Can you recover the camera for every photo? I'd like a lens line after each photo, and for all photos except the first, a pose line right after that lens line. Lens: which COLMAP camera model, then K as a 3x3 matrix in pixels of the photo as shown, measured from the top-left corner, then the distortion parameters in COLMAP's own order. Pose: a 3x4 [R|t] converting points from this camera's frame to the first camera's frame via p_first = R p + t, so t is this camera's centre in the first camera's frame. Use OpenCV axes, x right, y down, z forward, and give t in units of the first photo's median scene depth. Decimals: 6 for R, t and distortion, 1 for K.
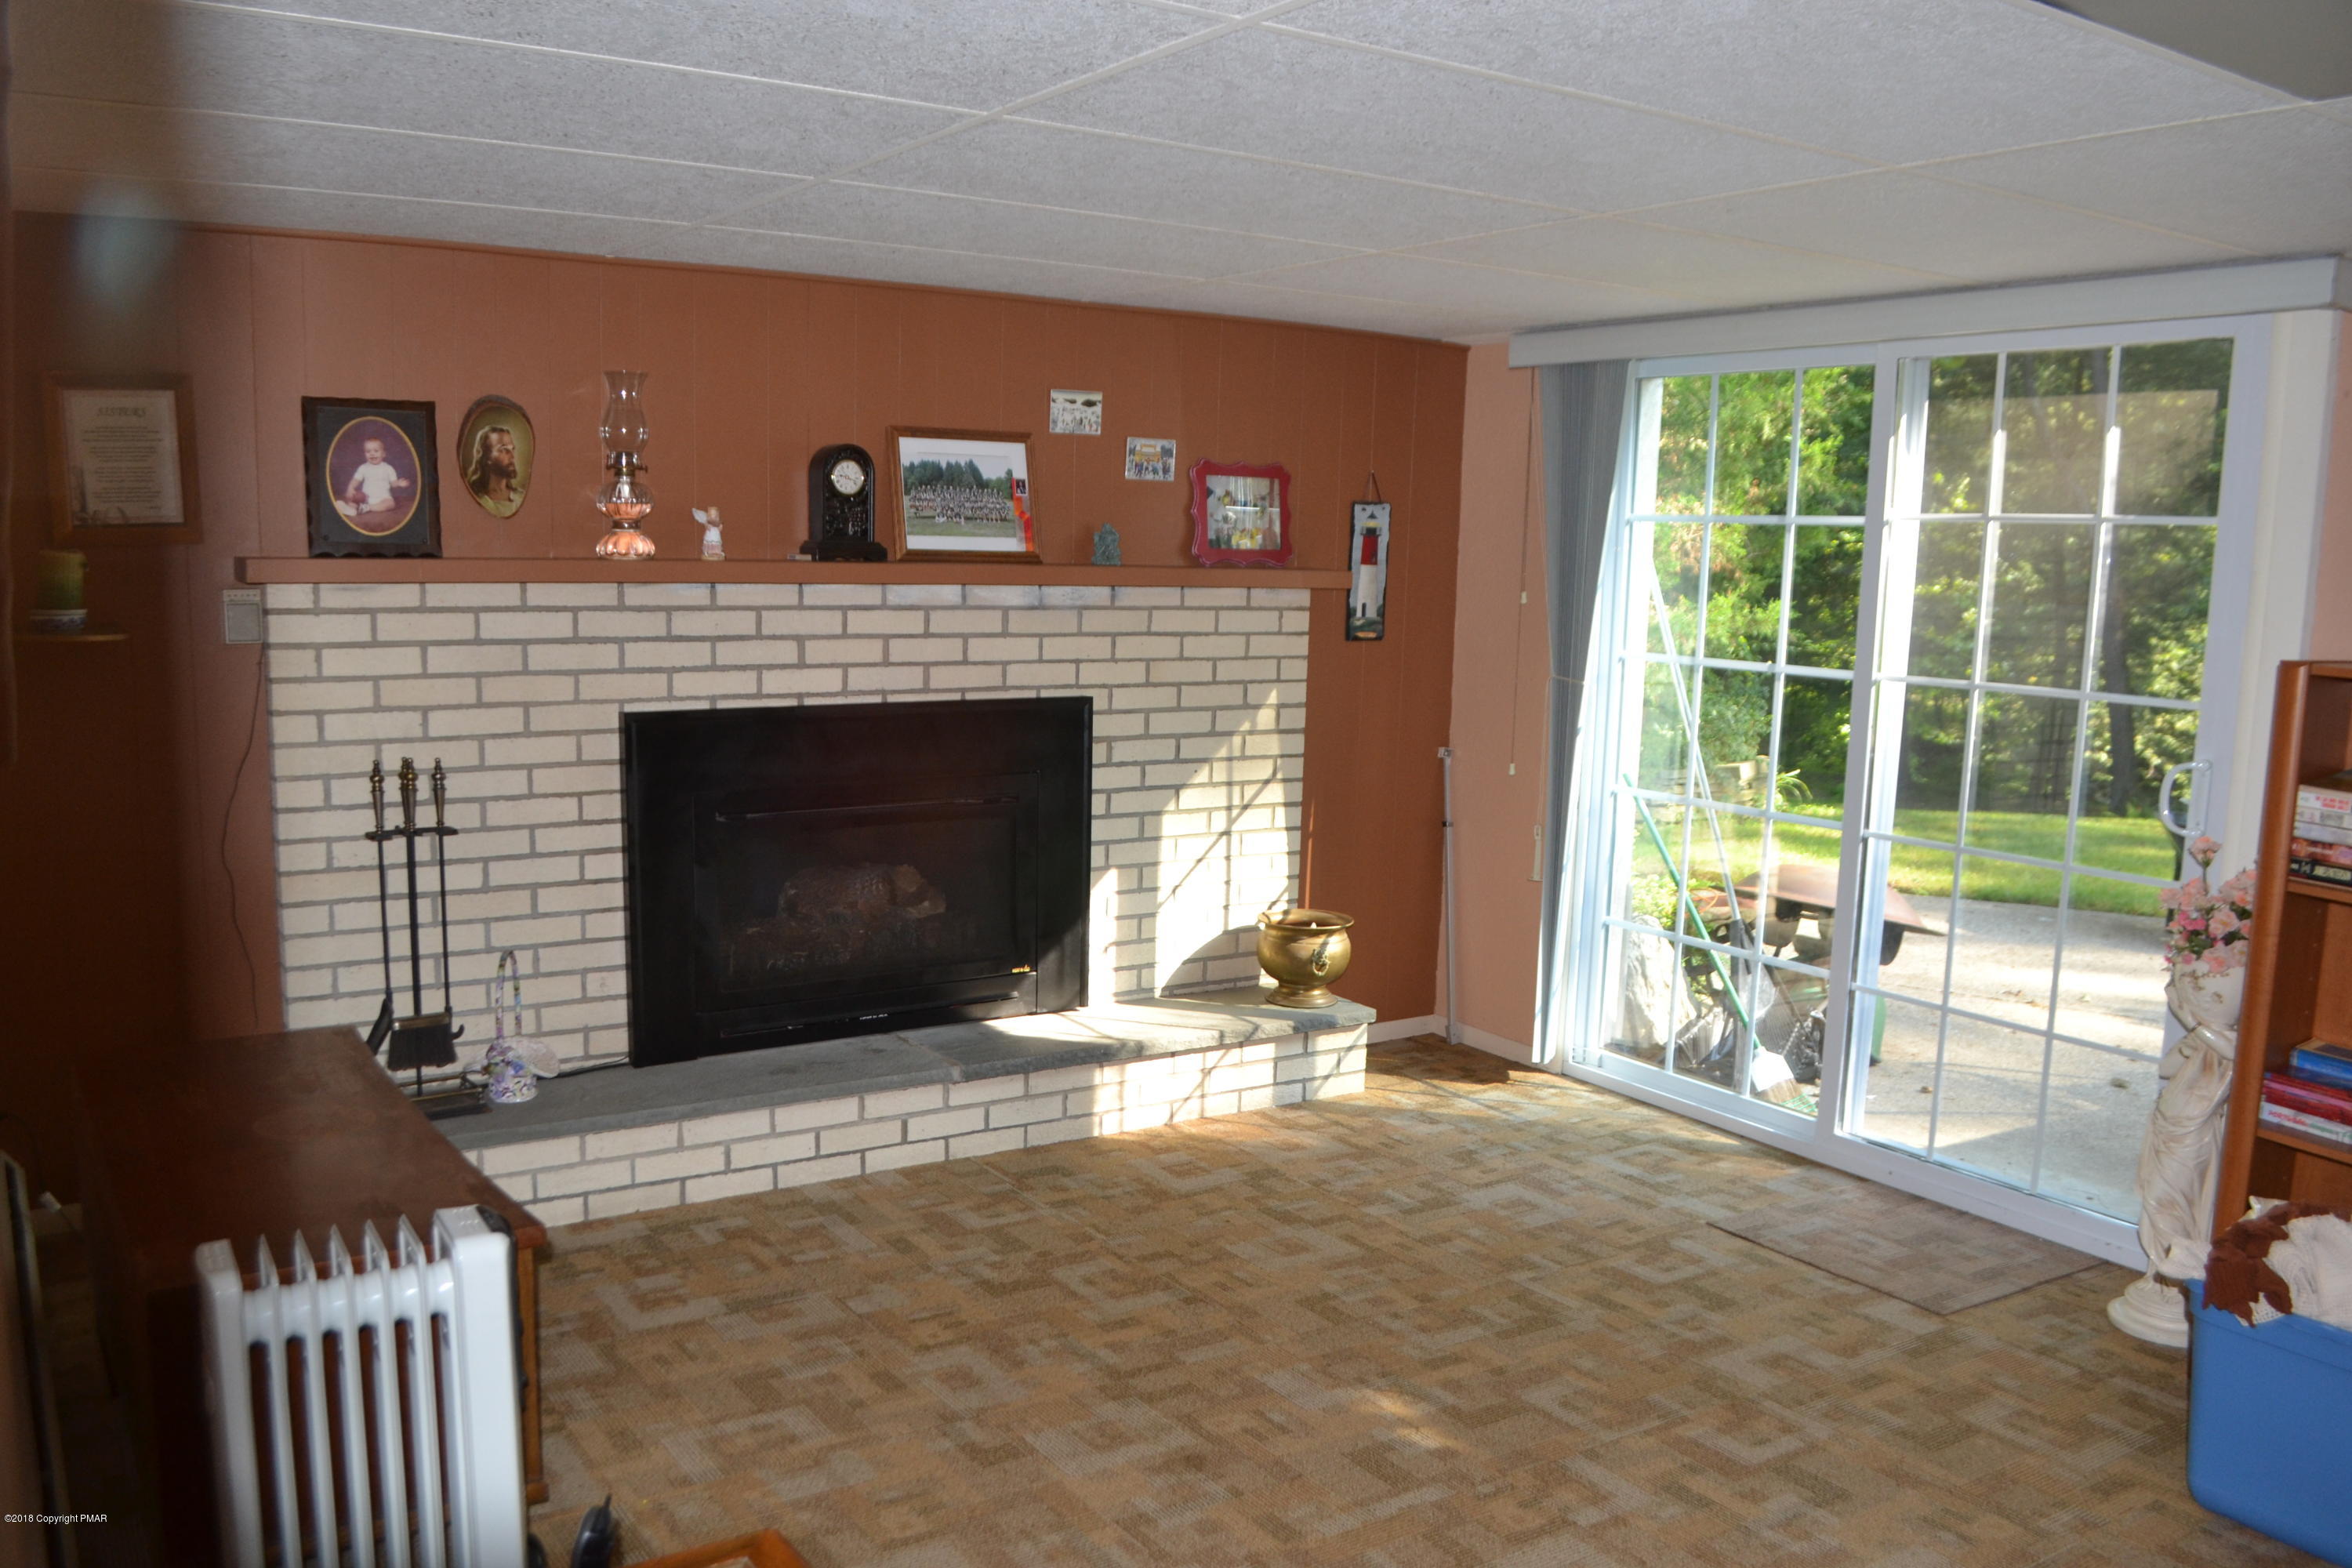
lens RADIAL K [[1840.0, 0, 1169.9], [0, 1840.0, 831.8], [0, 0, 1]] dist [-0.069720, -0.001041]
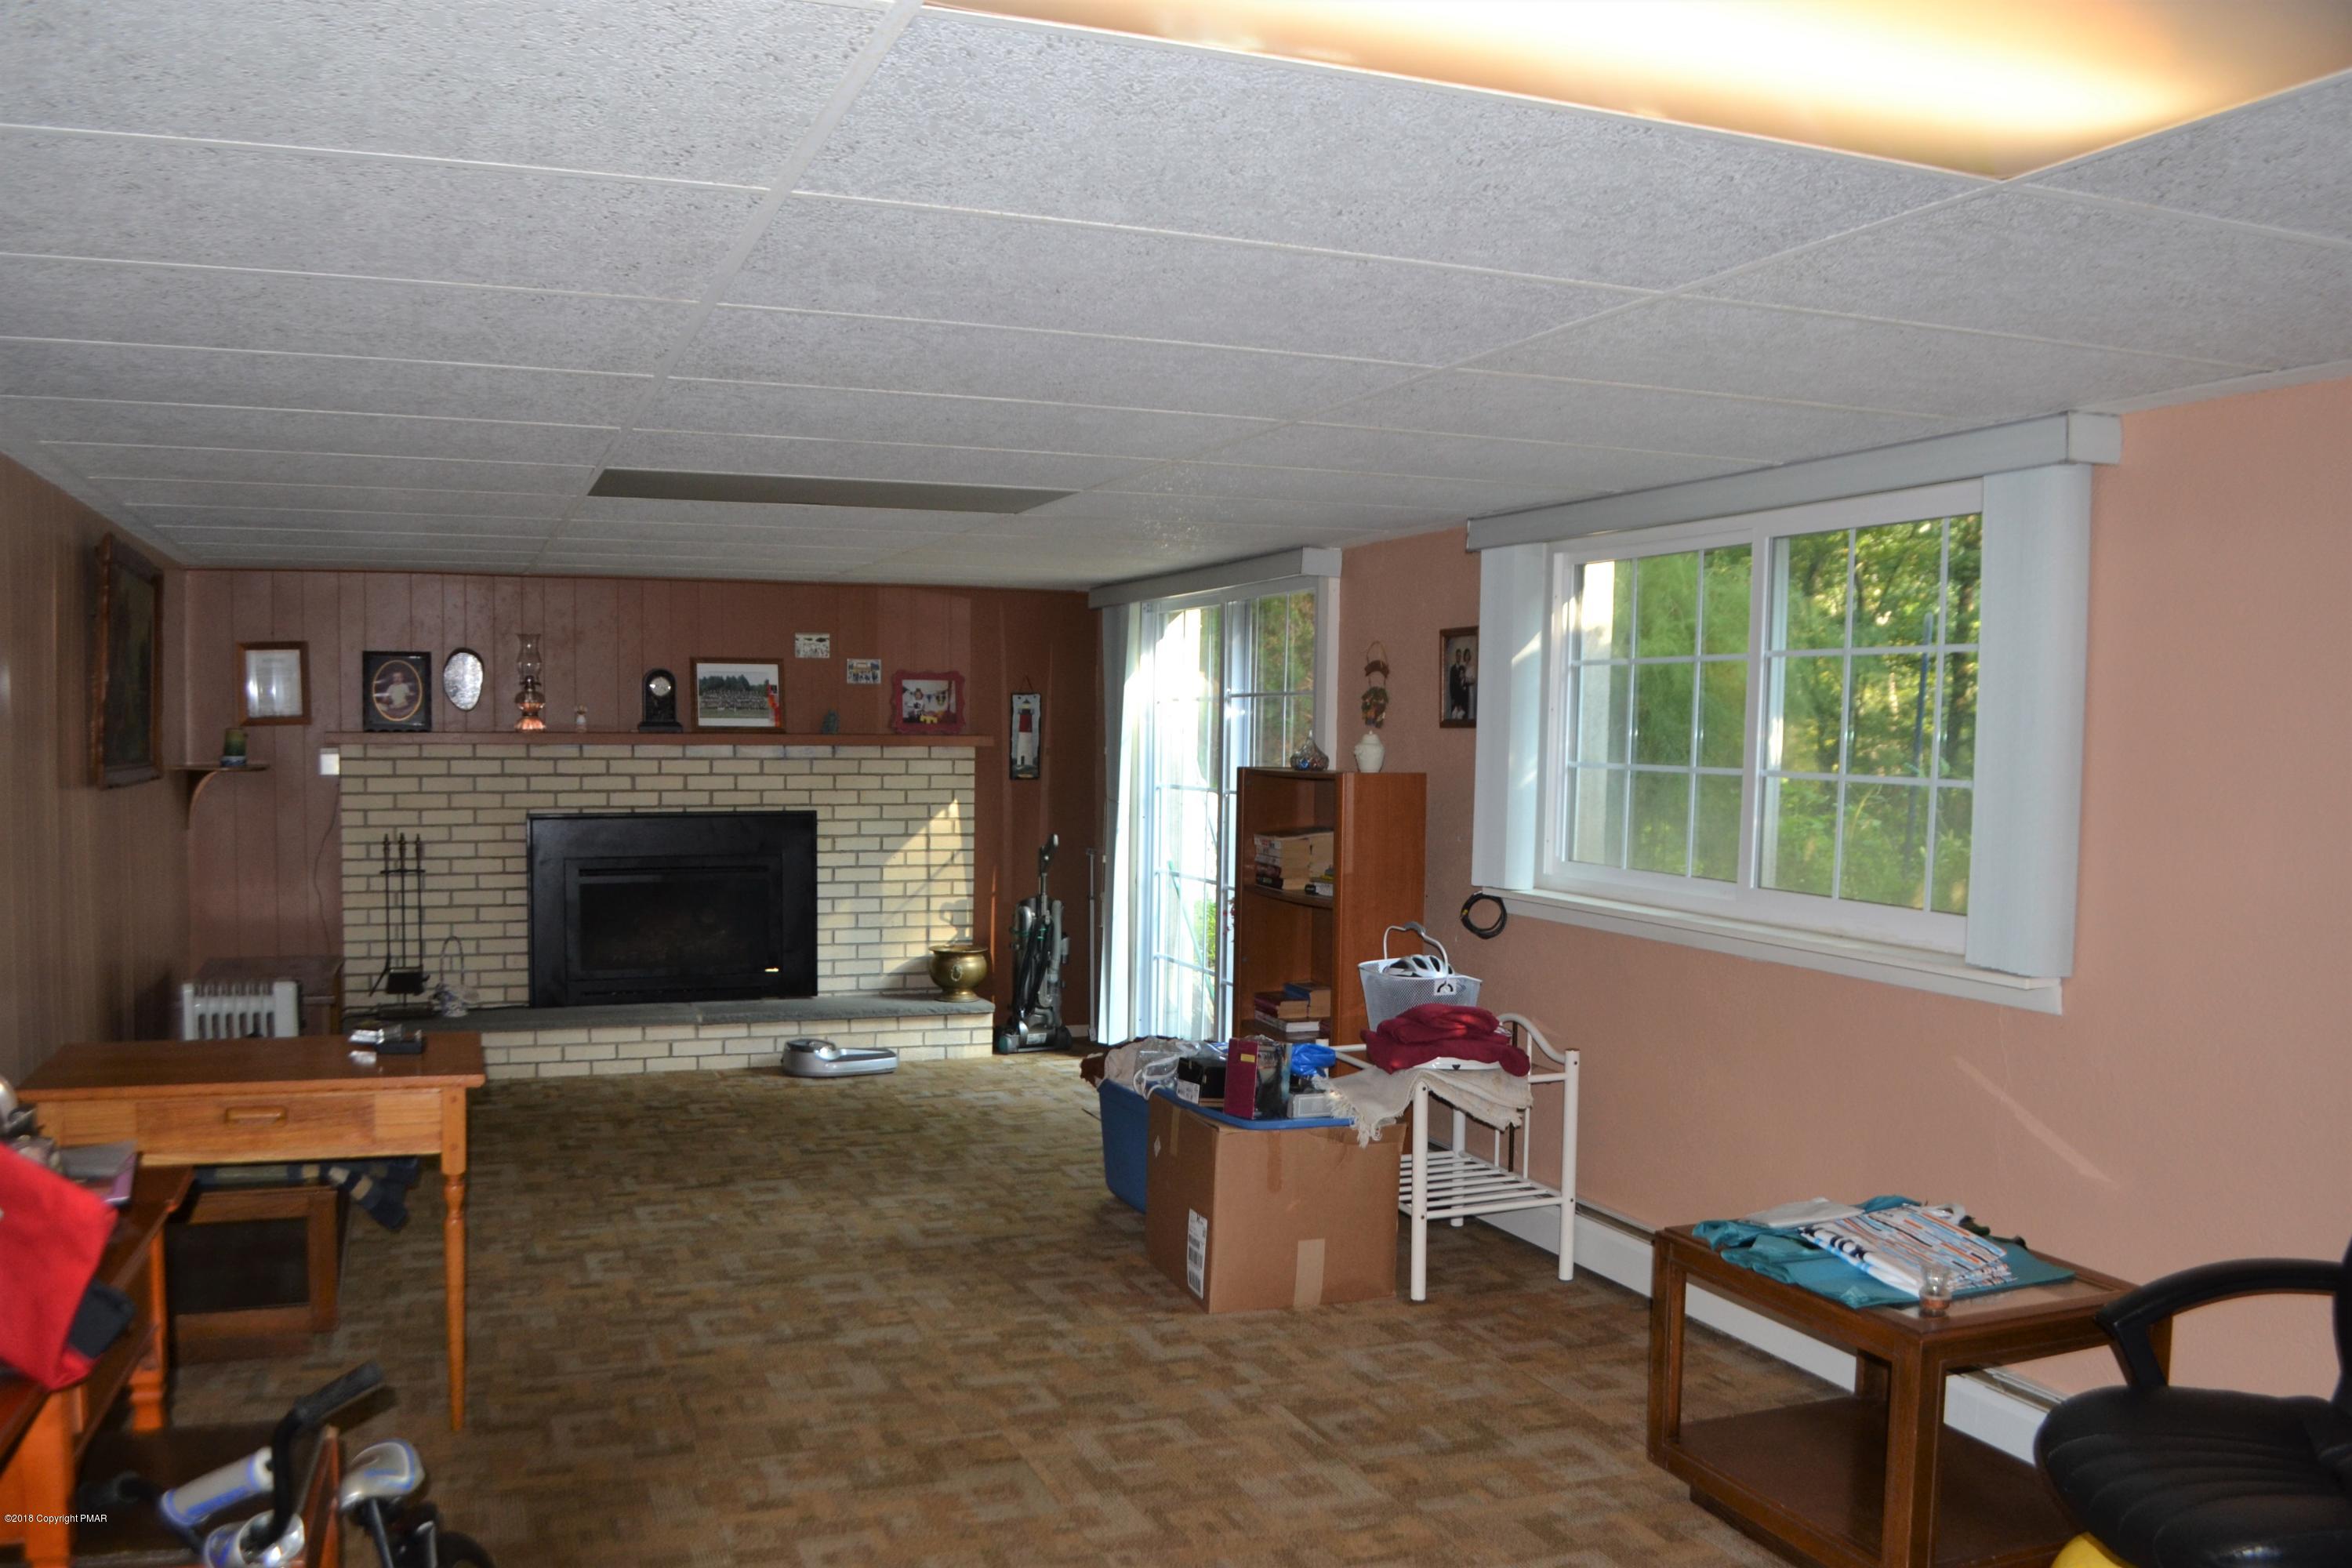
lens RADIAL K [[1840.0, 0, 1169.9], [0, 1840.0, 831.8], [0, 0, 1]] dist [-0.069720, -0.001041]
pose [[0.979553, -0.002259, -0.201175, 0.643658], [-0.017850, 0.995018, -0.098088, 0.110981], [0.200394, 0.099673, 0.974632, -0.610152]]
